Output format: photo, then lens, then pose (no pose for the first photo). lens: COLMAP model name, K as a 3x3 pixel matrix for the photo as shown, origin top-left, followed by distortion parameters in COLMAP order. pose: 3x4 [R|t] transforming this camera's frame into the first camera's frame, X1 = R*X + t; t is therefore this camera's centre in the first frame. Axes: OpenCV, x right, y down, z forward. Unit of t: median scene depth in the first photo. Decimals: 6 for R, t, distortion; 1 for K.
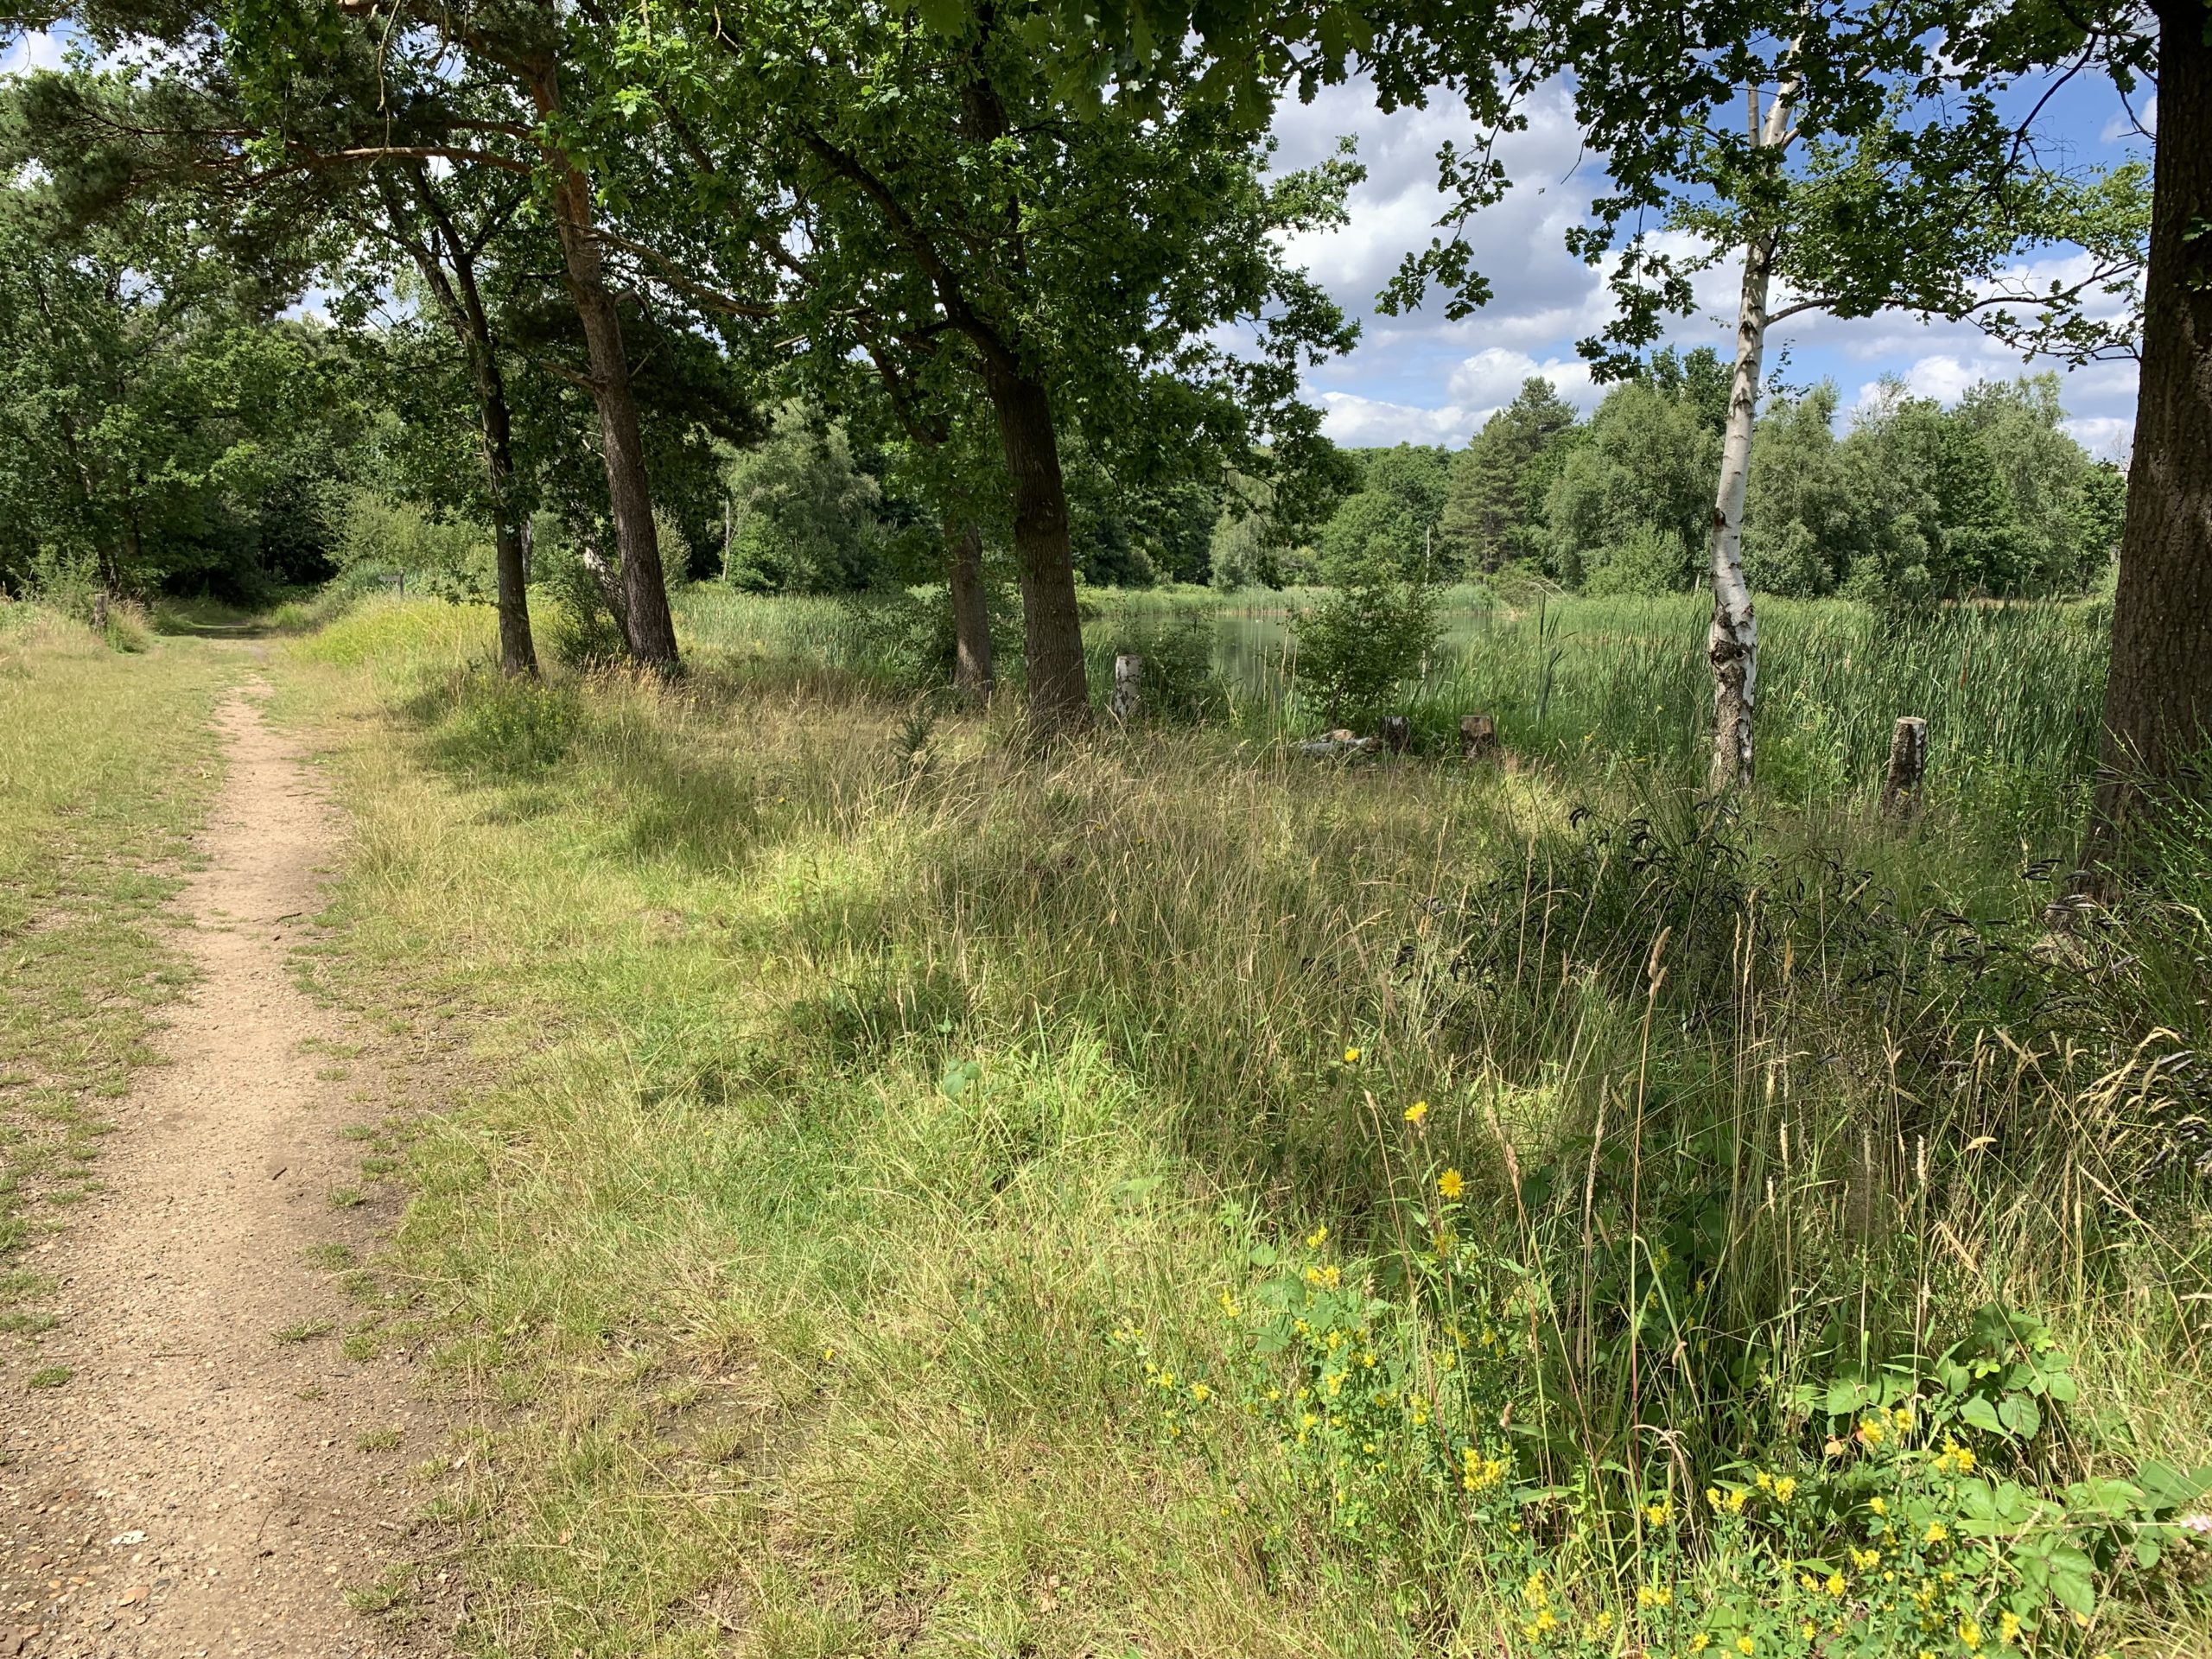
lens RADIAL K [[1698.7, 0, 1091.8], [0, 1698.7, 840.9], [0, 0, 1]] dist [0.001283, -0.004229]
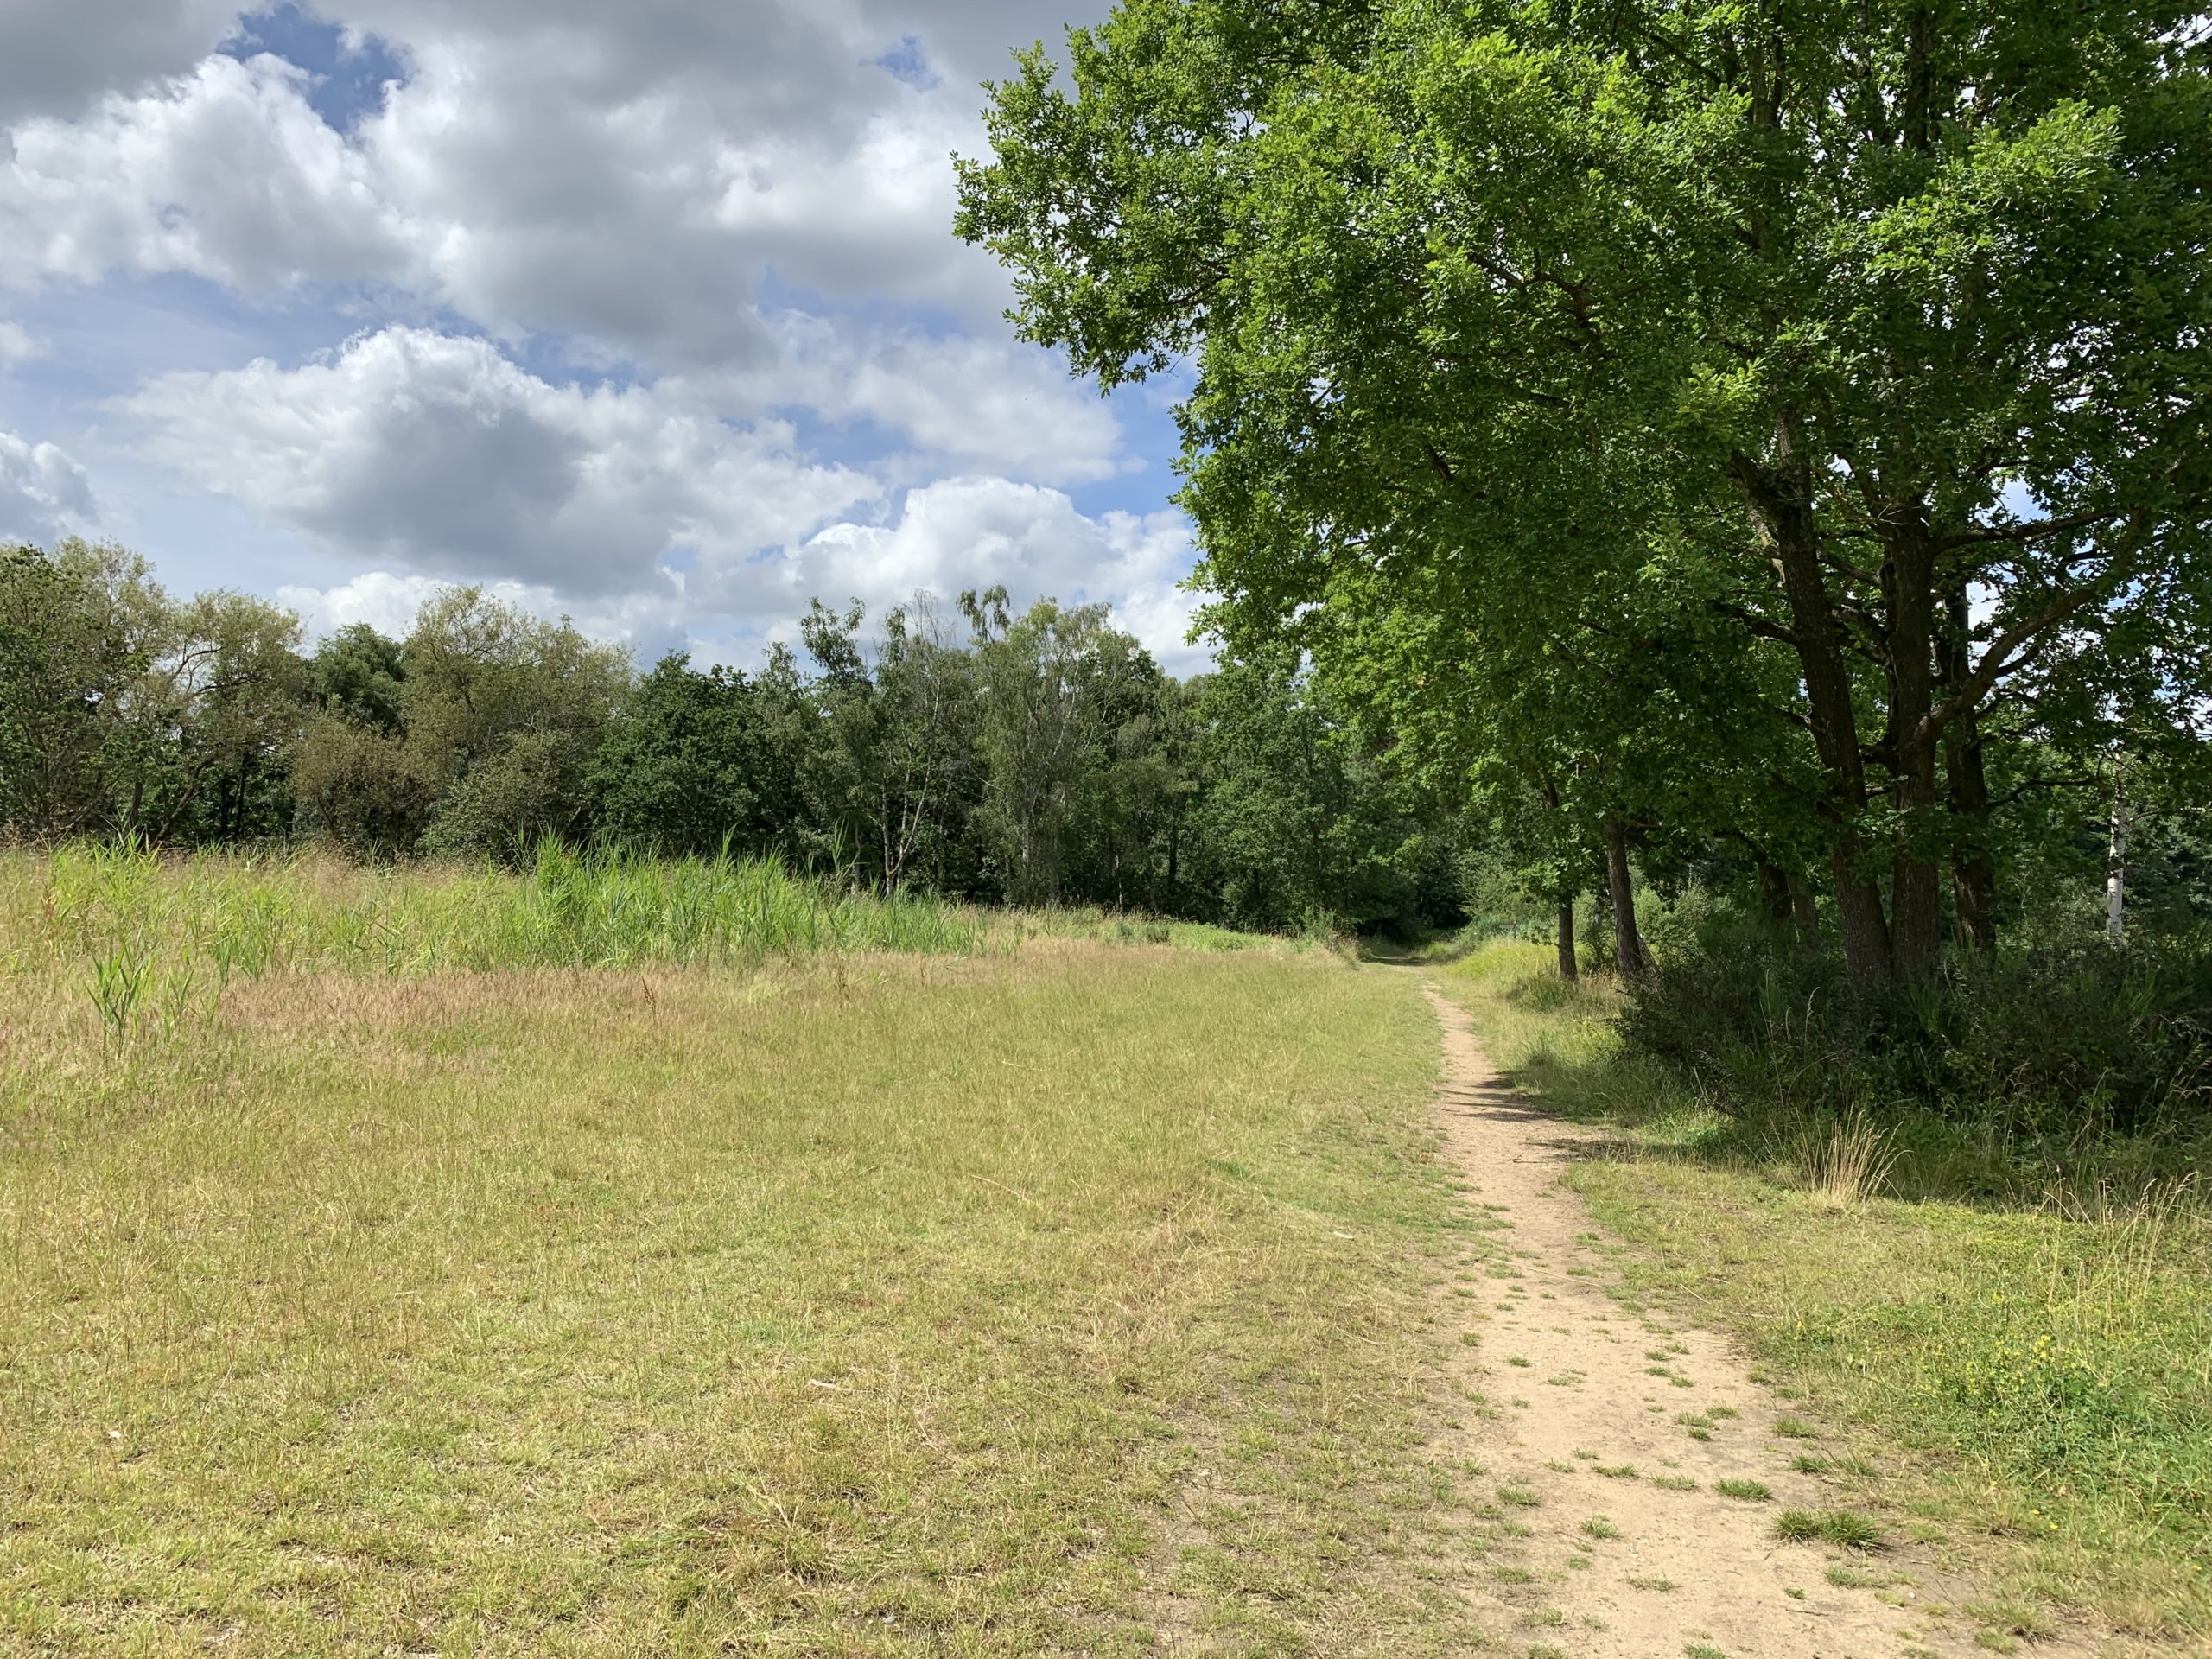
lens RADIAL K [[1698.7, 0, 1094.9], [0, 1698.7, 831.4], [0, 0, 1]] dist [0.001283, -0.004229]
pose [[0.809622, -0.026096, -0.586372, 0.149756], [-0.094065, 0.980330, -0.173508, 0.048568], [0.579366, 0.195633, 0.791242, -0.351932]]
